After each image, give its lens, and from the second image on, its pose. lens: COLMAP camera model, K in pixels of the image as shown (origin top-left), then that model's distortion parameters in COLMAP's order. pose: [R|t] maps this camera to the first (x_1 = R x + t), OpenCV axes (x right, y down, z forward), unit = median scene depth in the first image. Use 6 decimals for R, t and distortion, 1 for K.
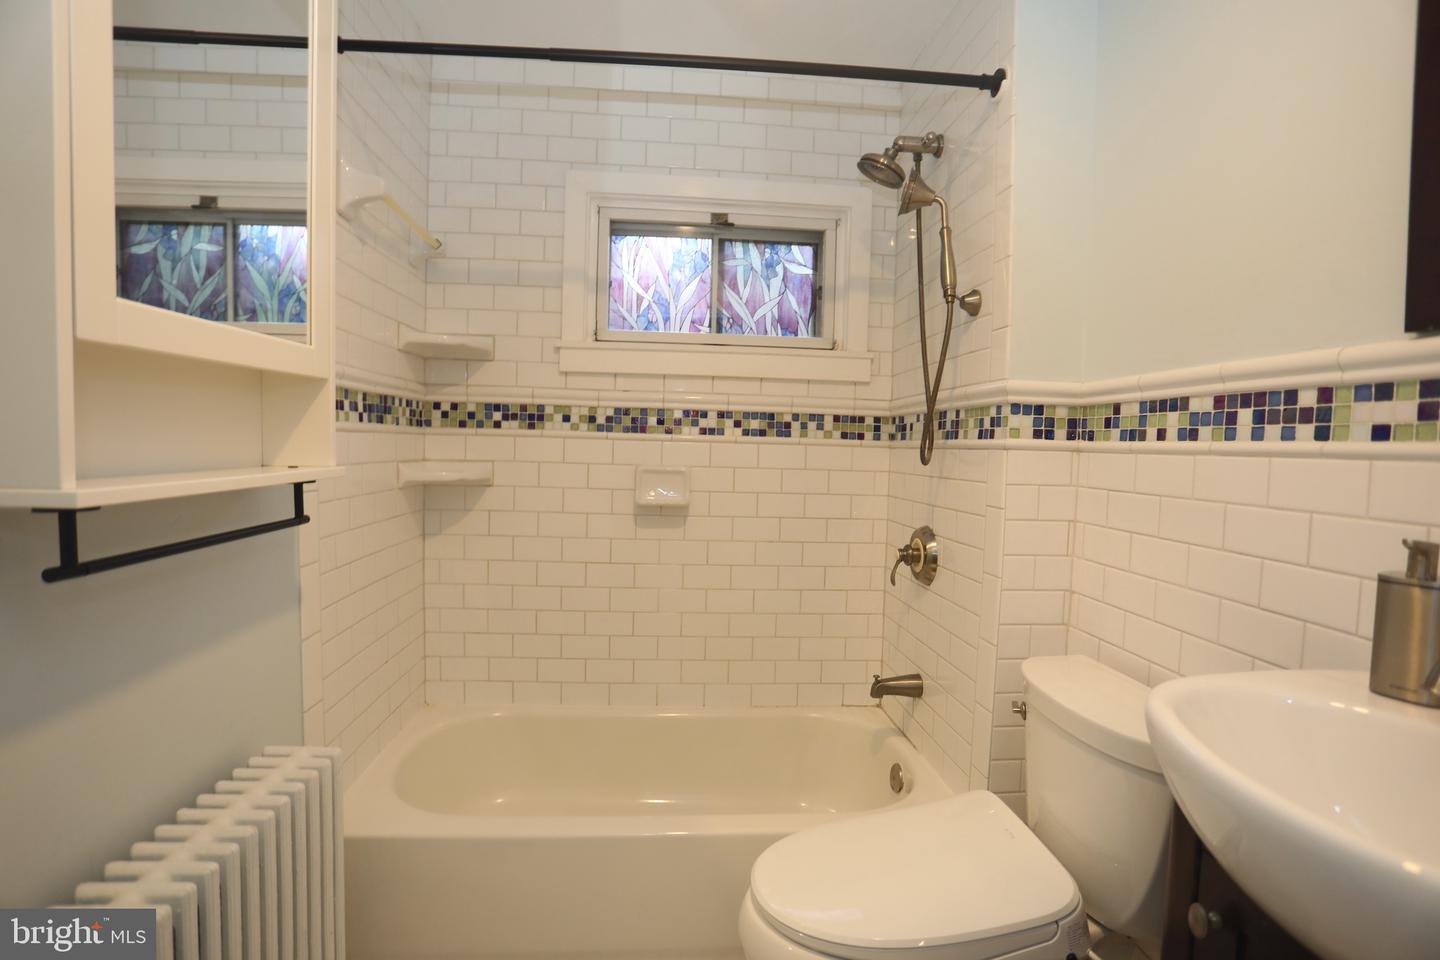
lens RADIAL K [[713.2, 0, 720.0], [0, 713.2, 480.0], [0, 0, 1]] dist [-0.079271, 0.028168]
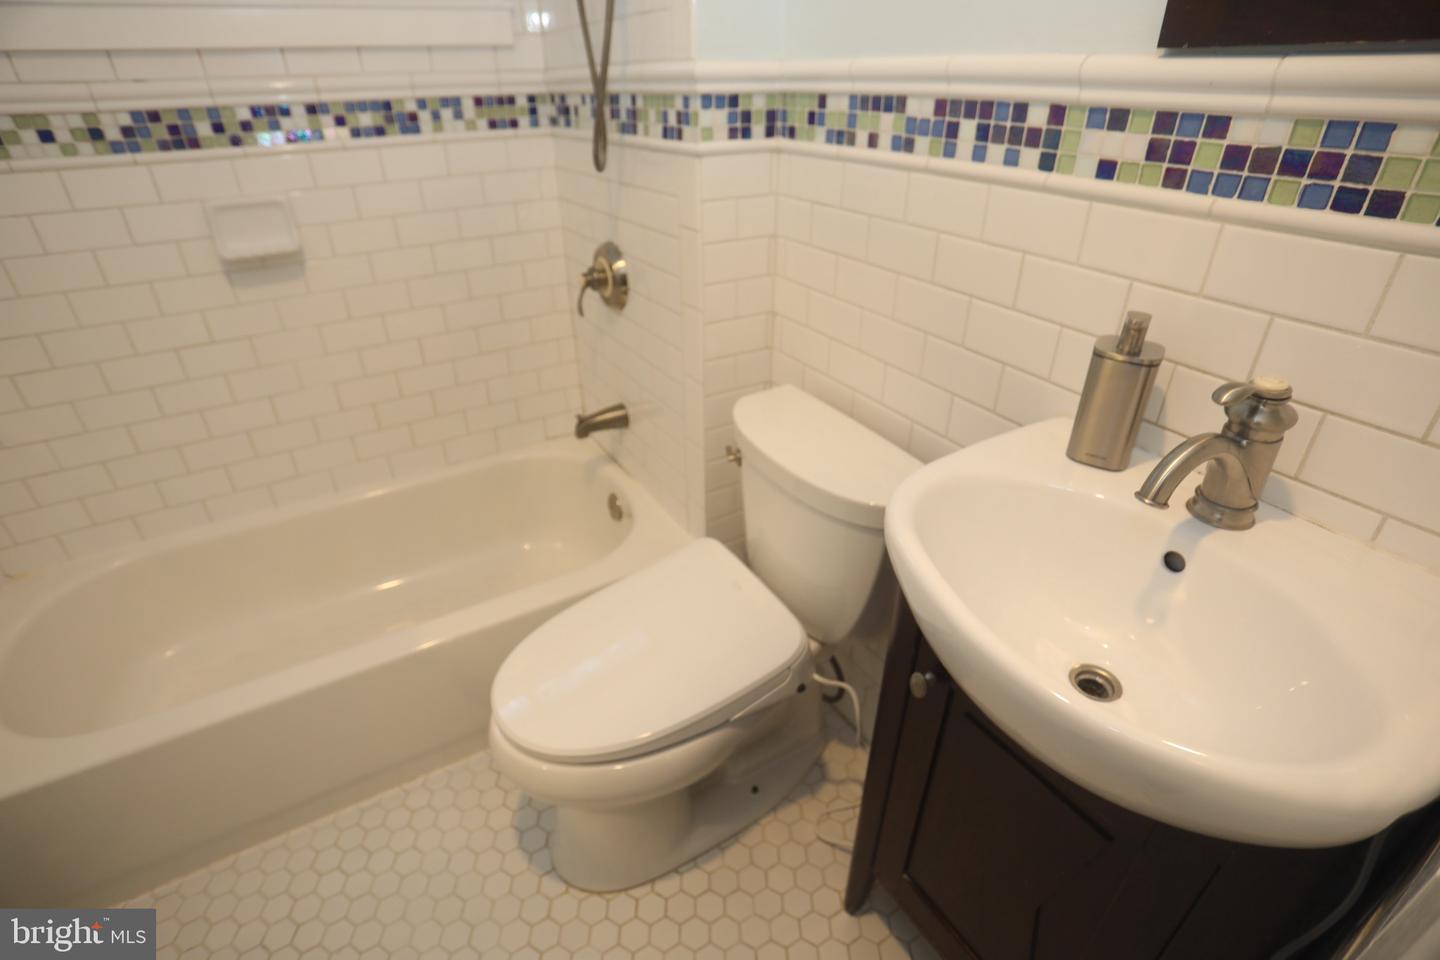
lens RADIAL K [[701.7, 0, 720.0], [0, 701.7, 480.0], [0, 0, 1]] dist [-0.082149, 0.029246]
pose [[0.899558, -0.248997, 0.358880, 0.035935], [0.049089, 0.874035, 0.483377, -0.074192], [-0.434033, -0.417209, 0.798468, 0.143719]]
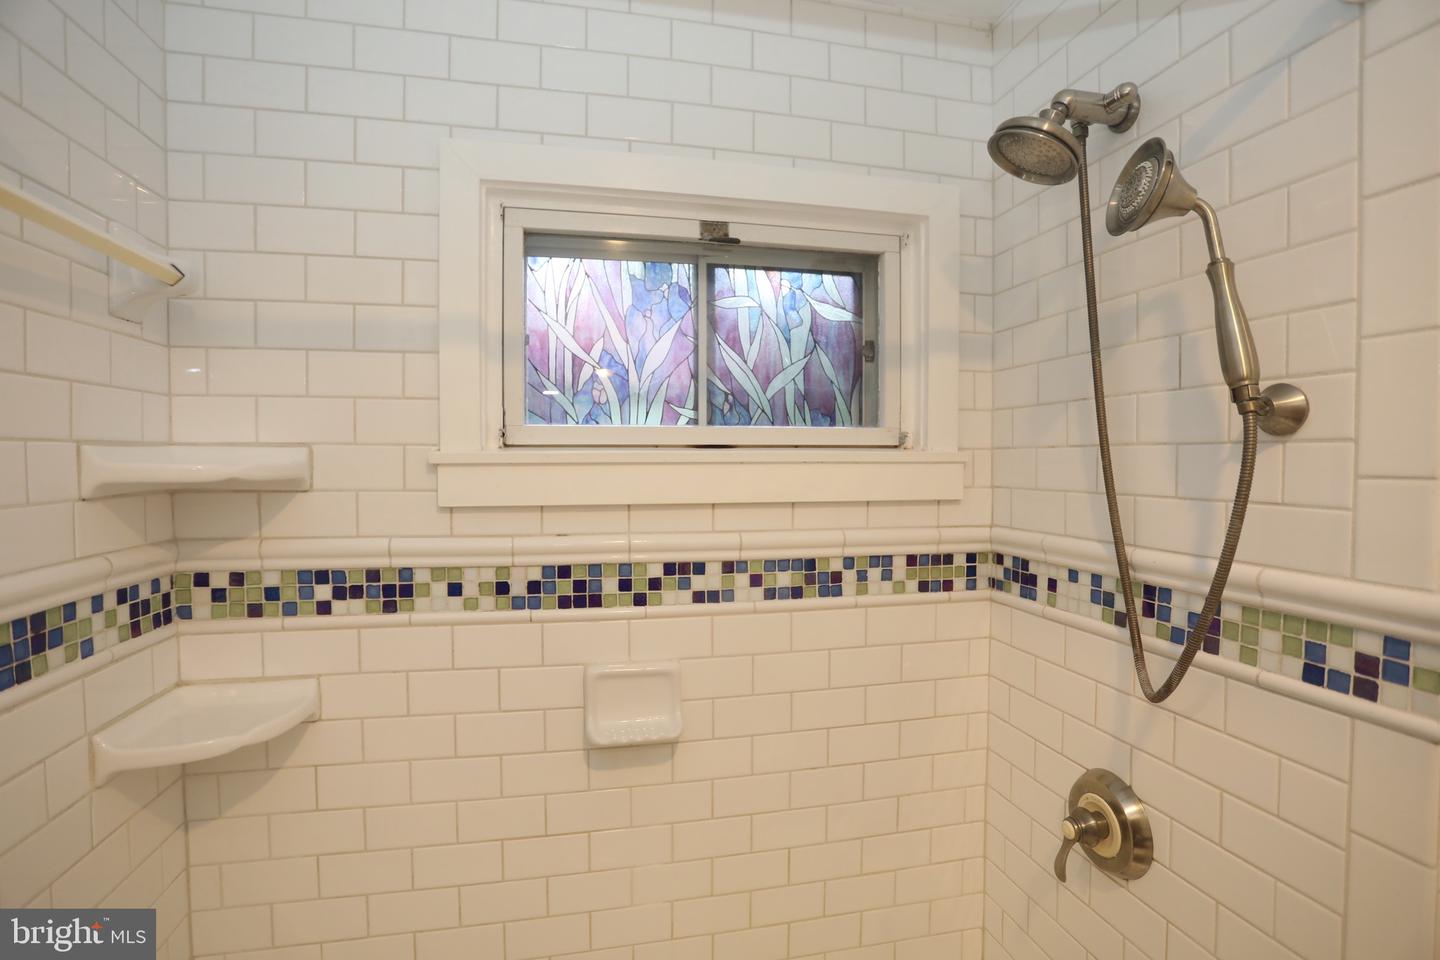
lens RADIAL K [[701.7, 0, 720.0], [0, 701.7, 480.0], [0, 0, 1]] dist [-0.064823, 0.025556]
pose [[0.991349, -0.030236, 0.127723, -0.078287], [0.031343, 0.999486, -0.006671, -0.162885], [-0.127456, 0.010616, 0.991787, 0.437655]]
